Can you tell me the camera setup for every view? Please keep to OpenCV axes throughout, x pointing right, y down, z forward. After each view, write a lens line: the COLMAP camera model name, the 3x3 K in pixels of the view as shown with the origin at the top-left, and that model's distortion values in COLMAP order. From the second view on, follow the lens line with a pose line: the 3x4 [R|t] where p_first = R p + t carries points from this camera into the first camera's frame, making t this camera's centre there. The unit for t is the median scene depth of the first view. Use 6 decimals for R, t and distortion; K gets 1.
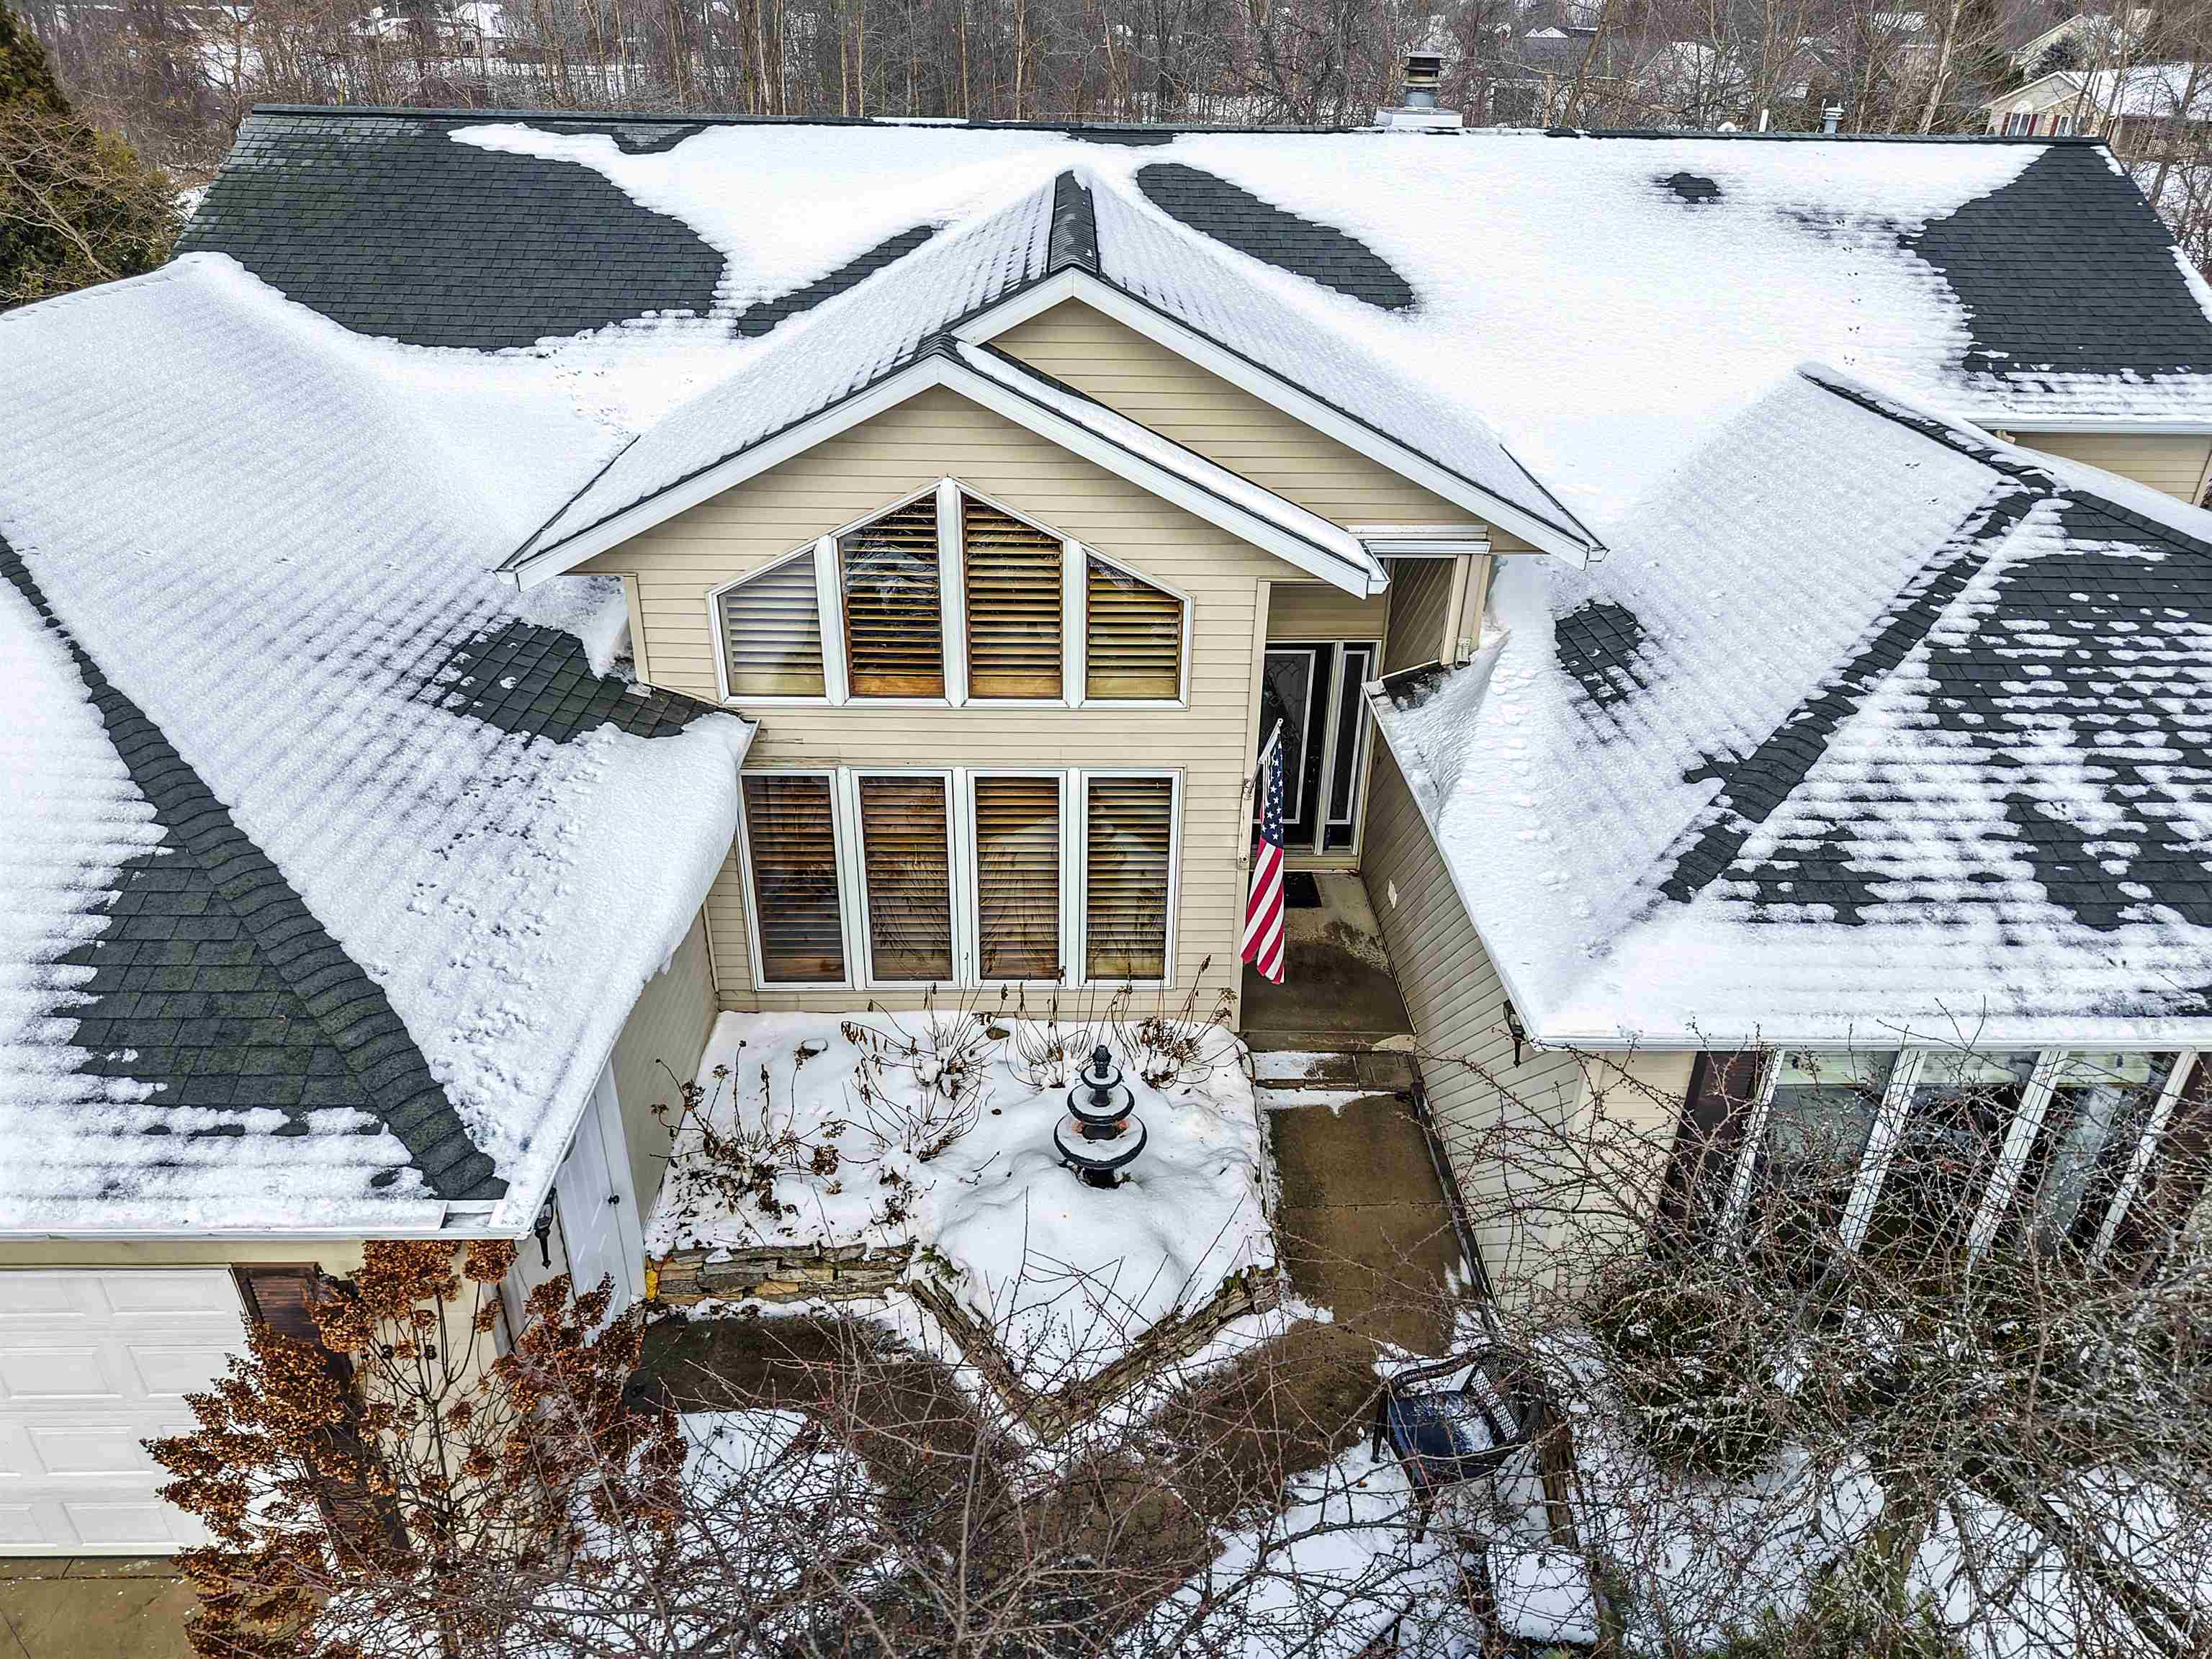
lens RADIAL K [[1499.9, 0, 1109.0], [0, 1499.9, 822.1], [0, 0, 1]] dist [-0.010614, 0.009136]
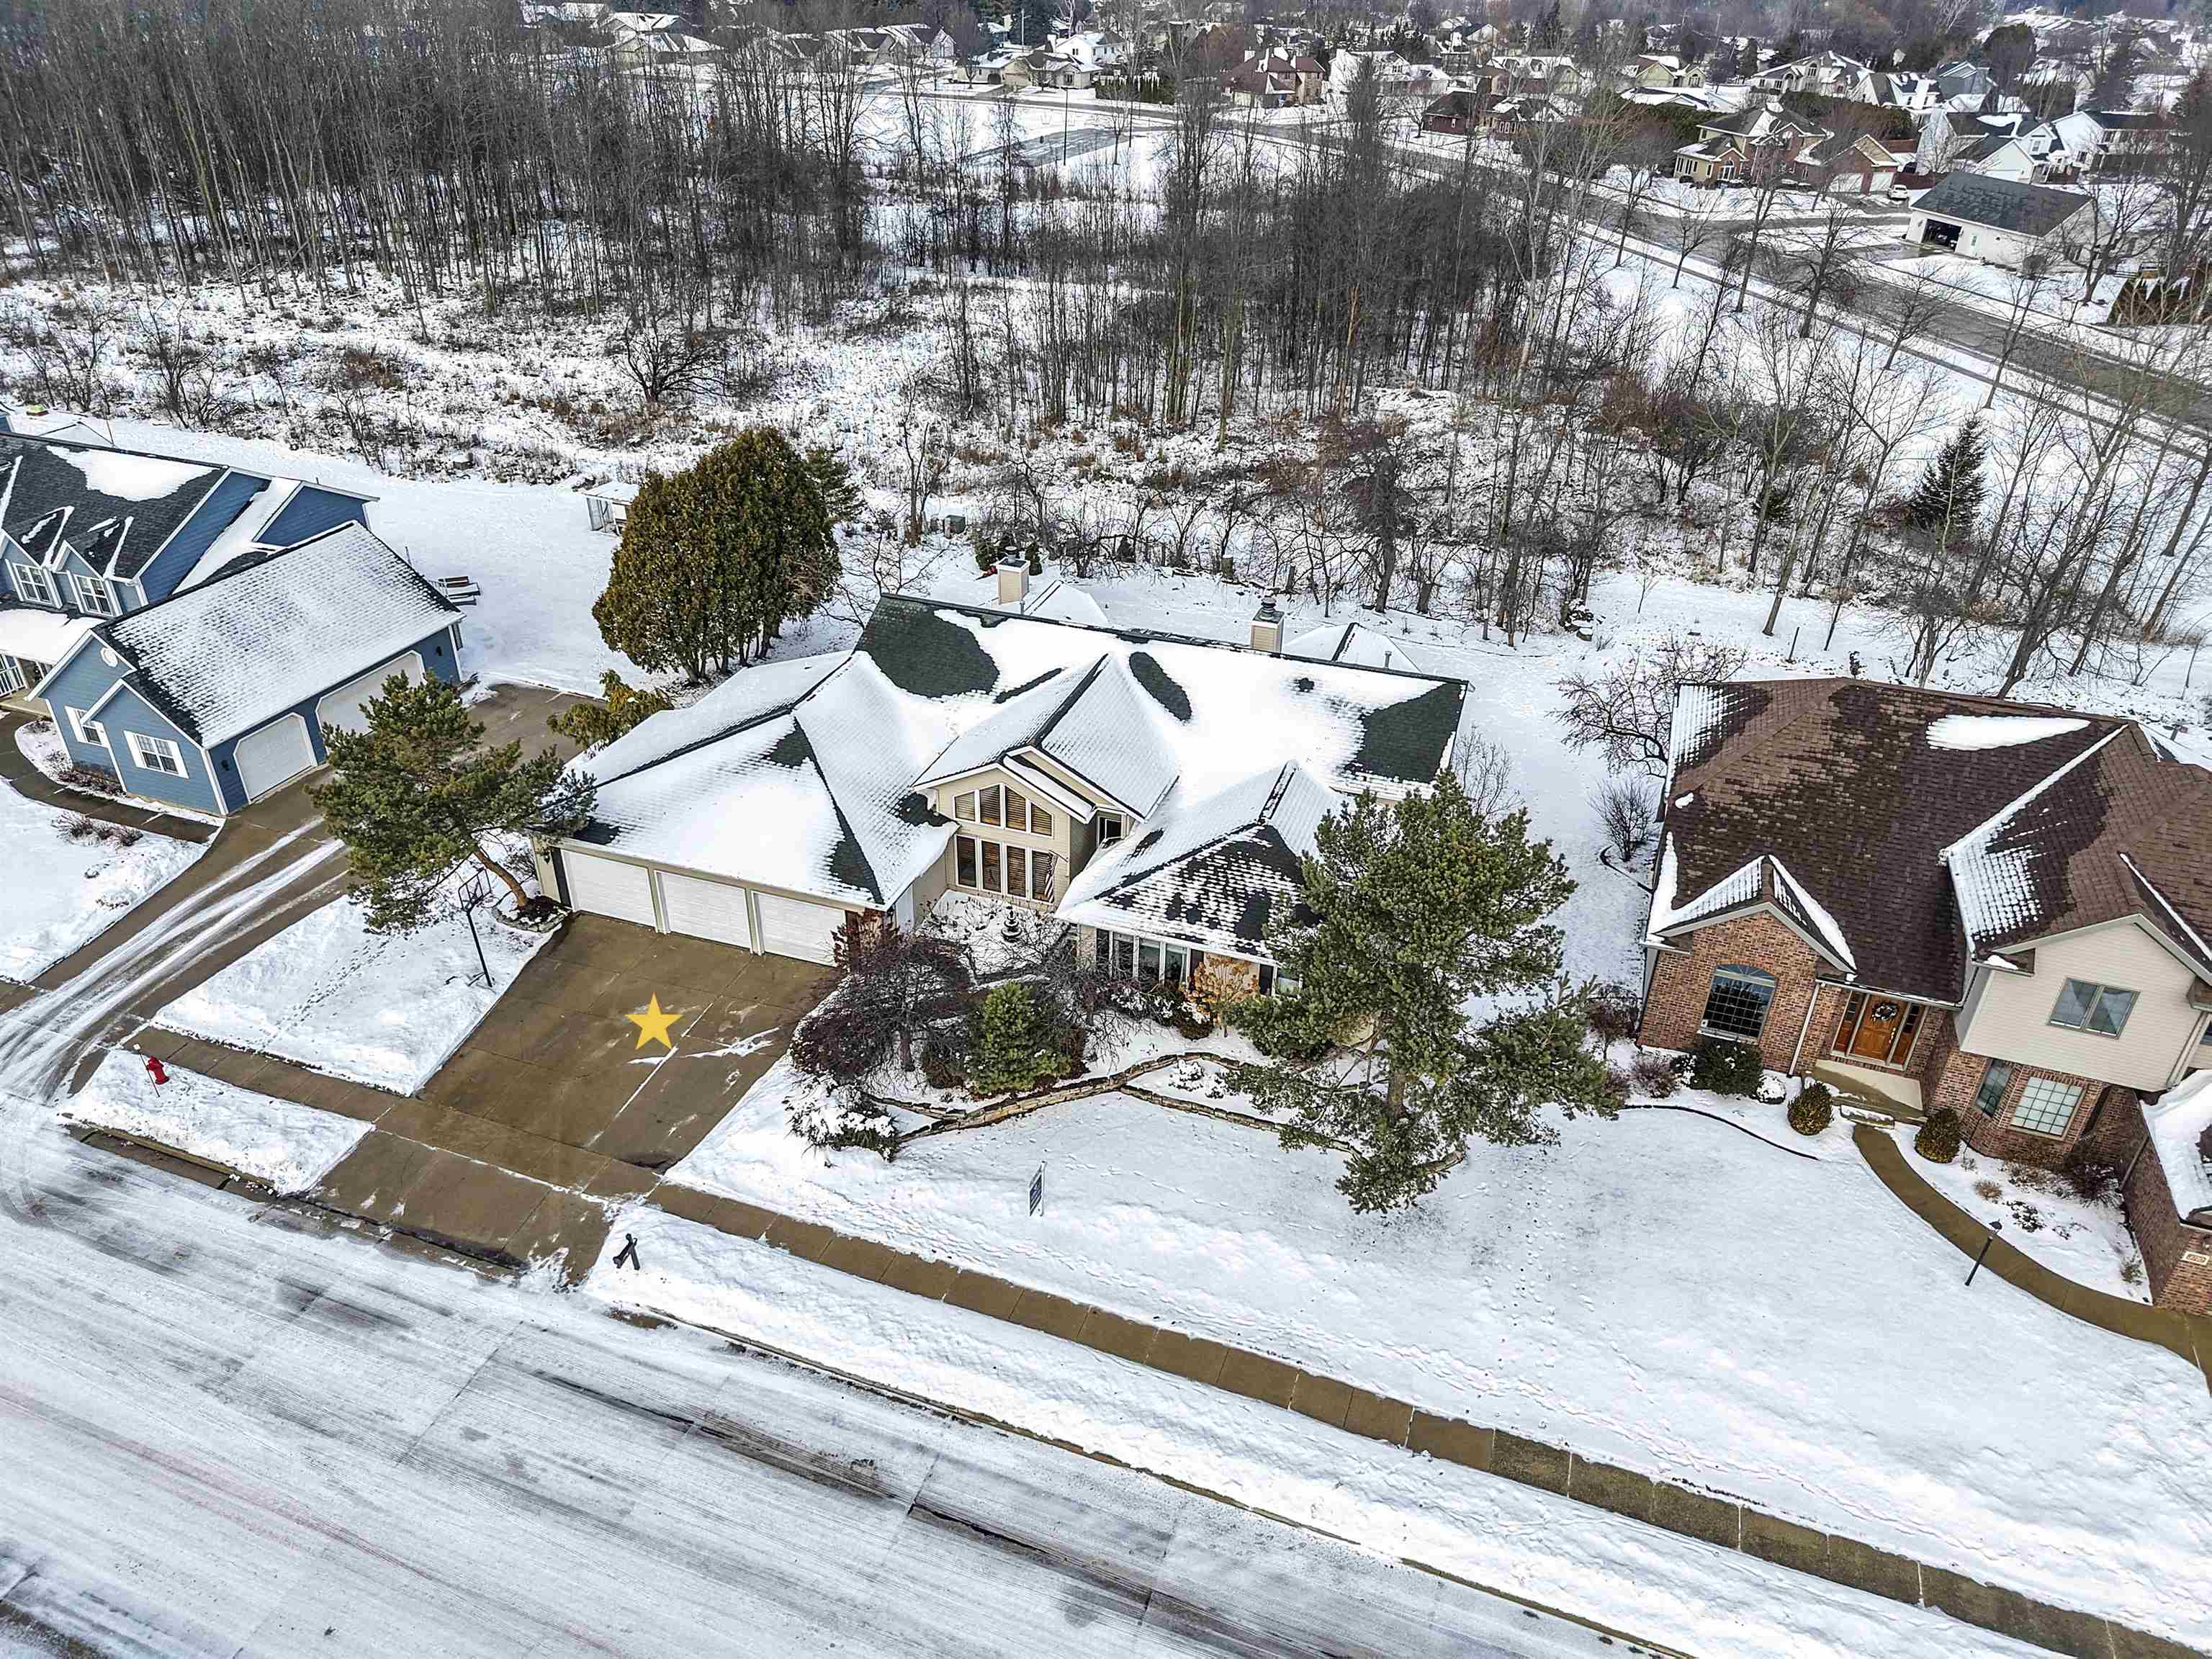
lens RADIAL K [[1499.9, 0, 1104.4], [0, 1499.9, 815.4], [0, 0, 1]] dist [-0.010614, 0.009136]
pose [[0.936940, 0.174281, -0.302936, 1.571864], [-0.164938, 0.984692, 0.056368, -0.435014], [0.308123, -0.002847, 0.951342, -3.221622]]
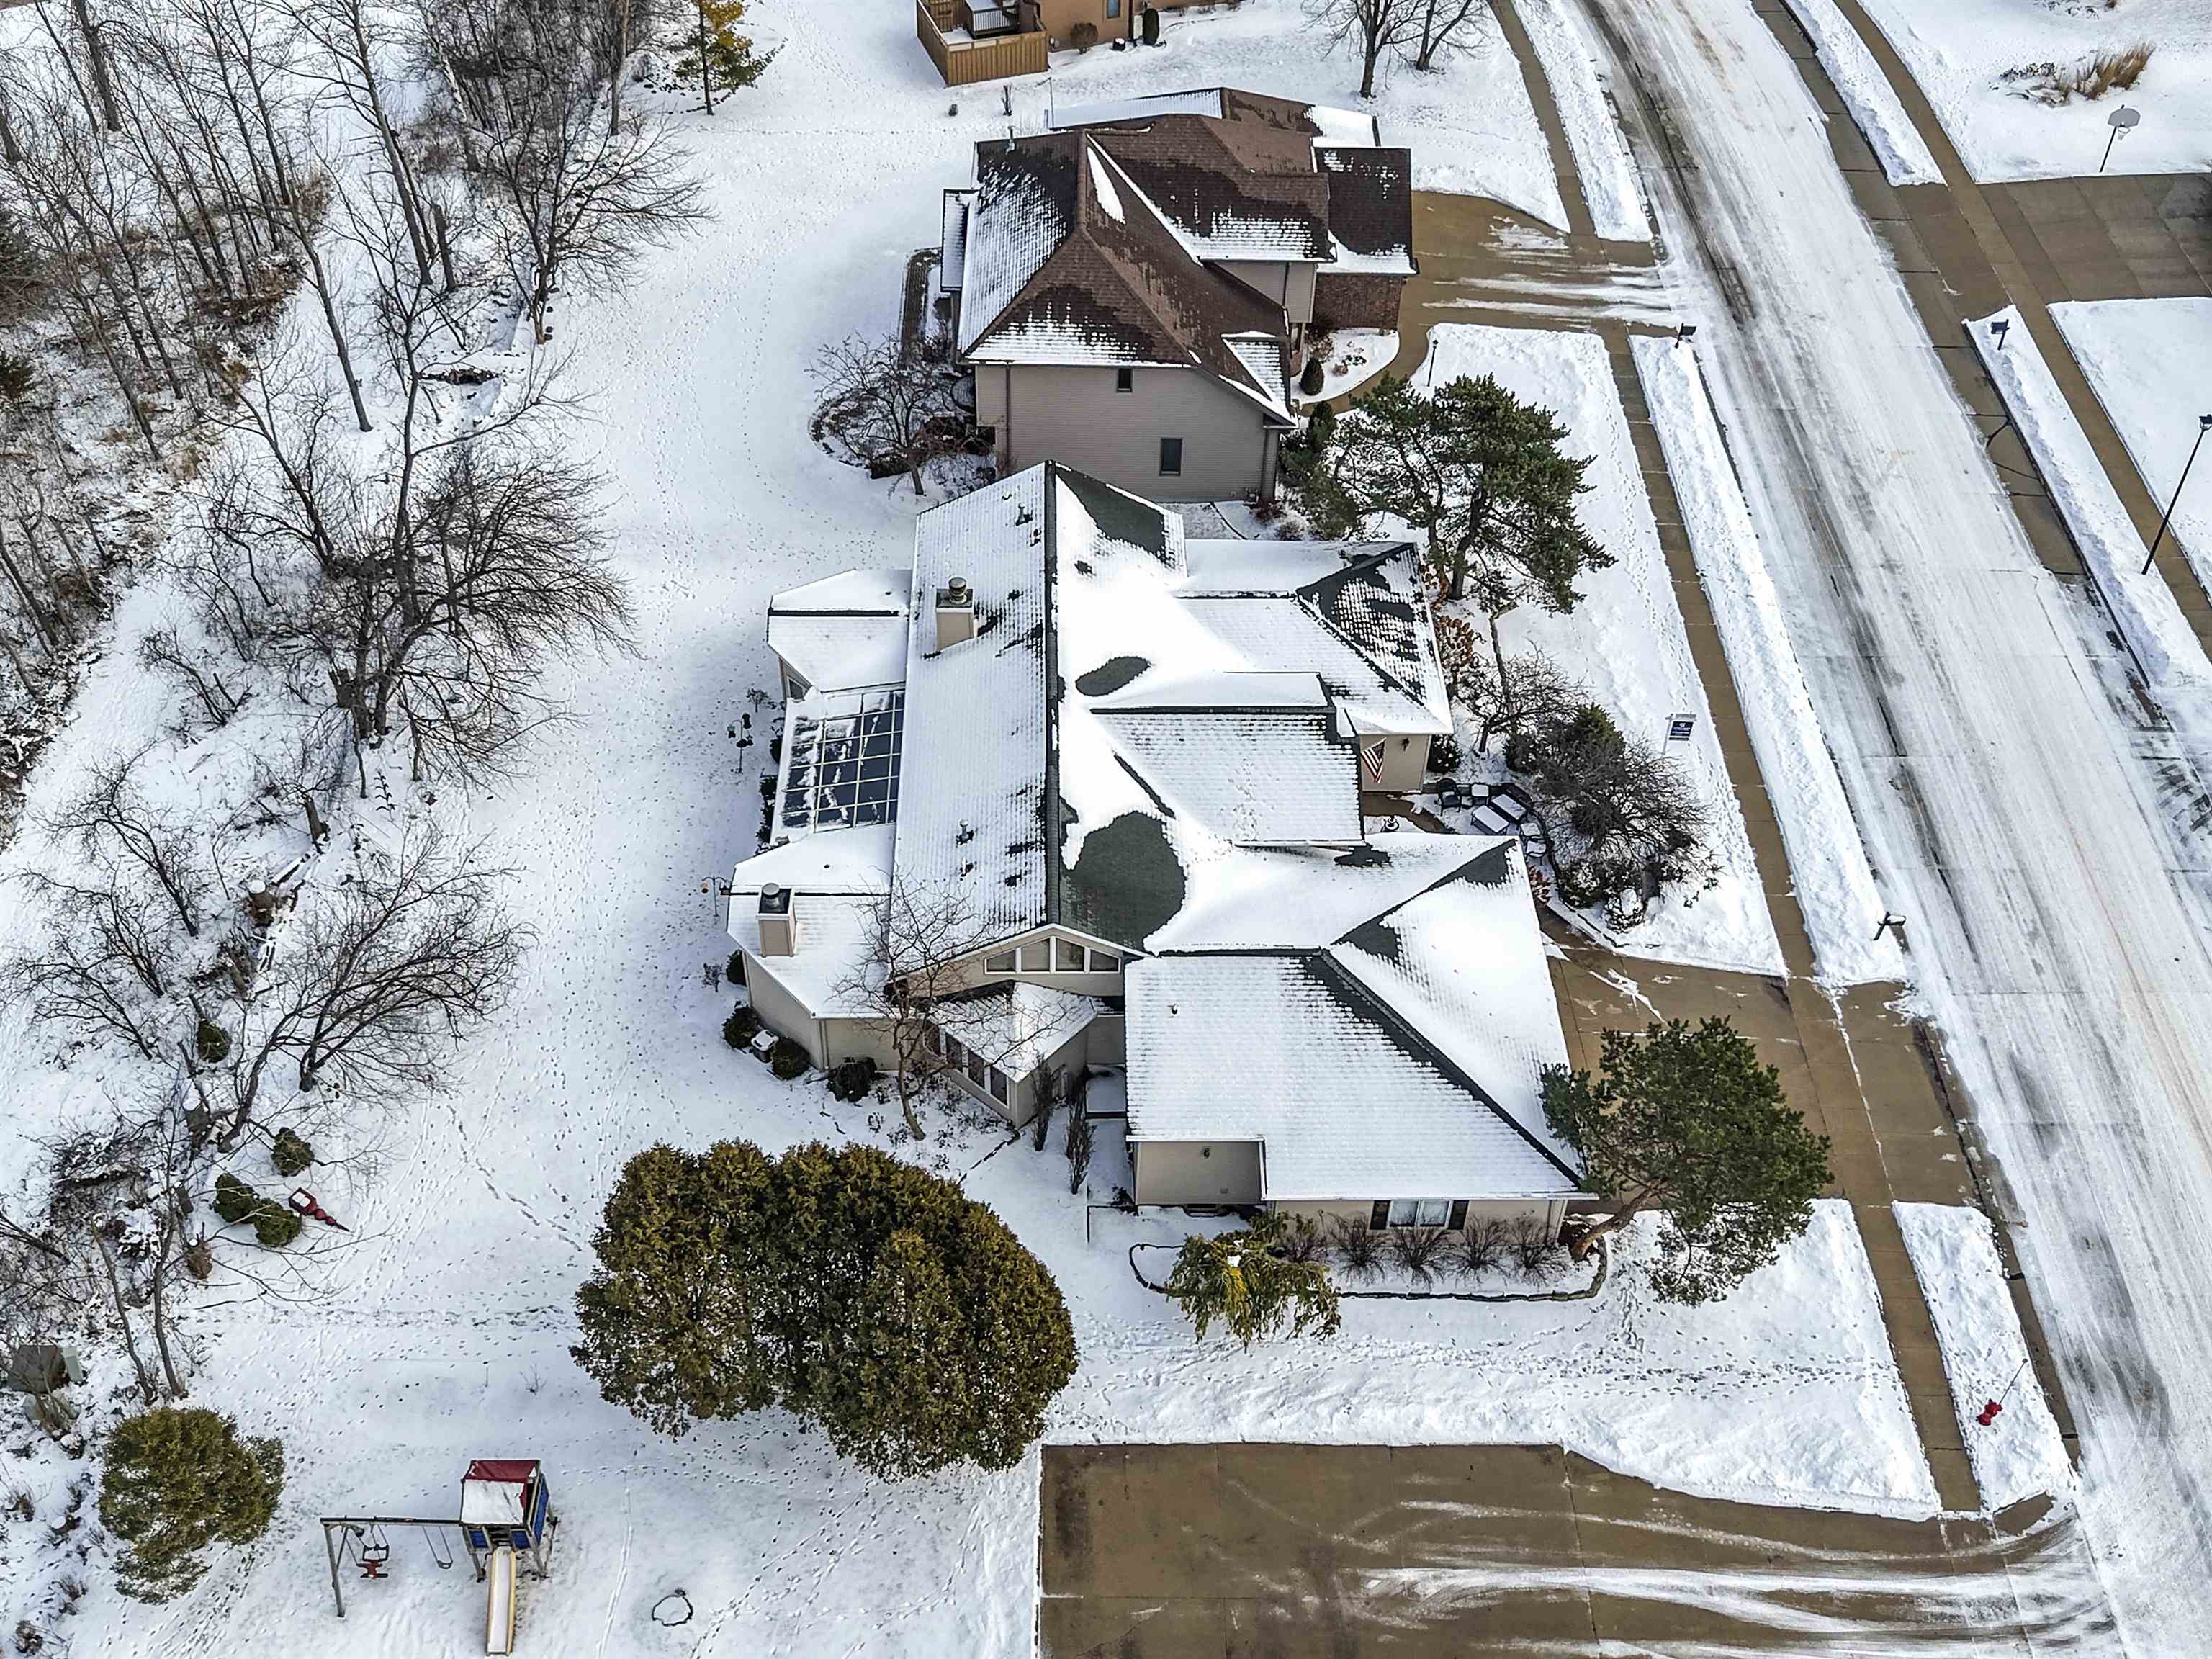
lens RADIAL K [[2254.3, 0, 1106.3], [0, 2254.3, 811.5], [0, 0, 1]] dist [-0.004877, 0.000000]
pose [[0.002630, -0.707642, 0.706566, -4.877156], [0.451533, 0.631278, 0.630560, -4.607706], [-0.892251, 0.317380, 0.321184, -0.463433]]
